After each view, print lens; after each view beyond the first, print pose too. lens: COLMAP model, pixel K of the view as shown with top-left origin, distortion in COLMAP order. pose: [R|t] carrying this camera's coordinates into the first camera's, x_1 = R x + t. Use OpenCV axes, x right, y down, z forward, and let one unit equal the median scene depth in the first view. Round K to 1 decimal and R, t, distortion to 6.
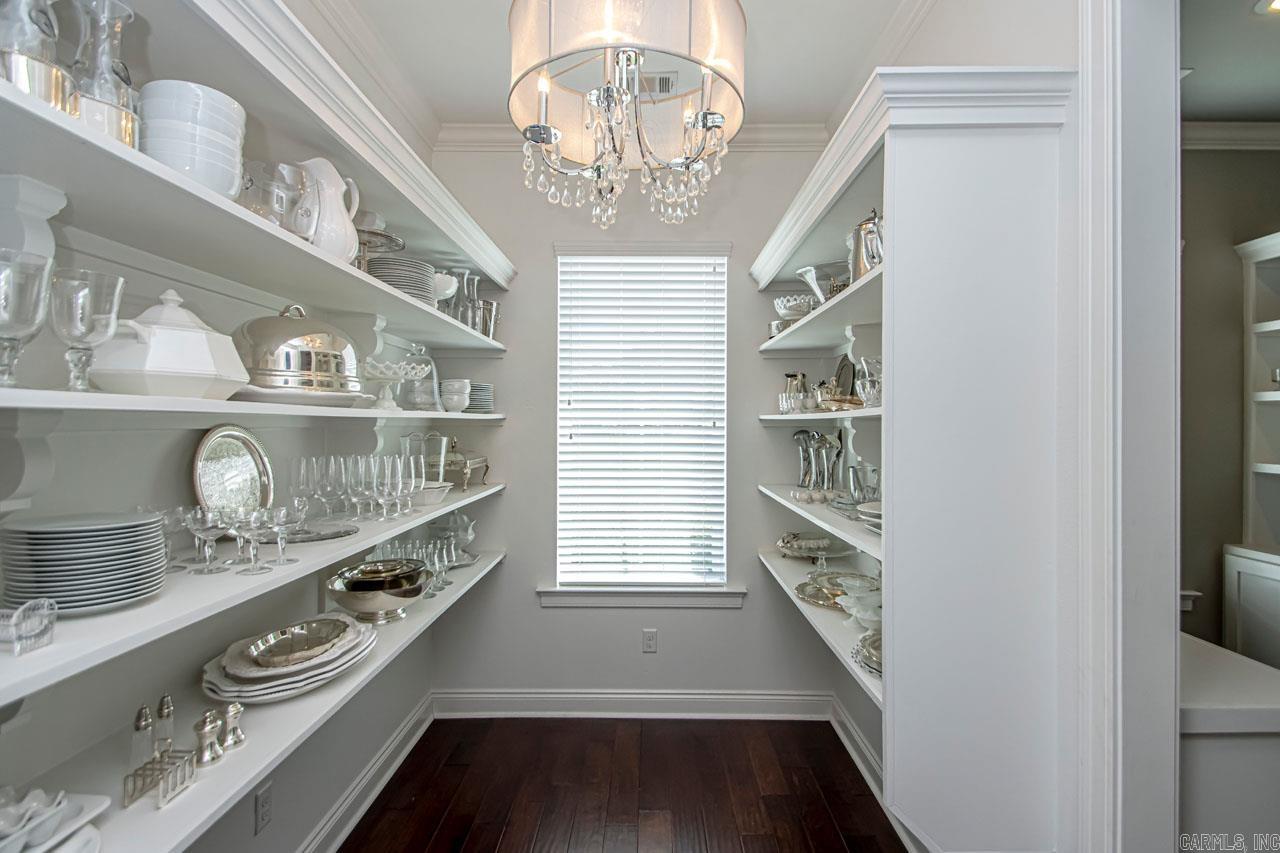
lens RADIAL K [[589.6, 0, 640.0], [0, 589.6, 426.5], [0, 0, 1]] dist [0.030869, -0.014574]
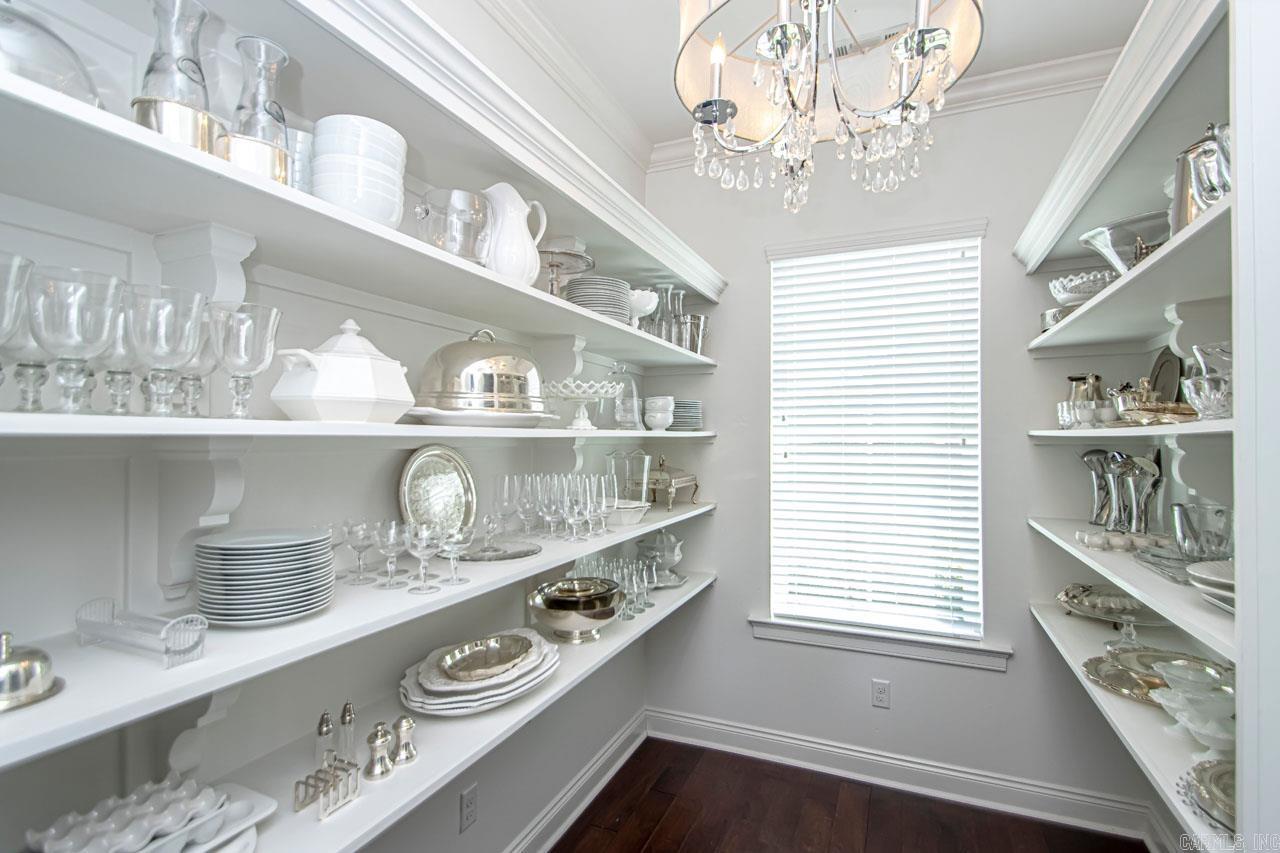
lens RADIAL K [[587.6, 0, 639.4], [0, 587.6, 433.8], [0, 0, 1]] dist [0.029724, -0.016224]
pose [[0.923049, -0.005616, -0.384641, 0.047695], [0.000156, 0.999899, -0.014224, -0.006058], [0.384682, 0.013070, 0.922957, 0.121029]]
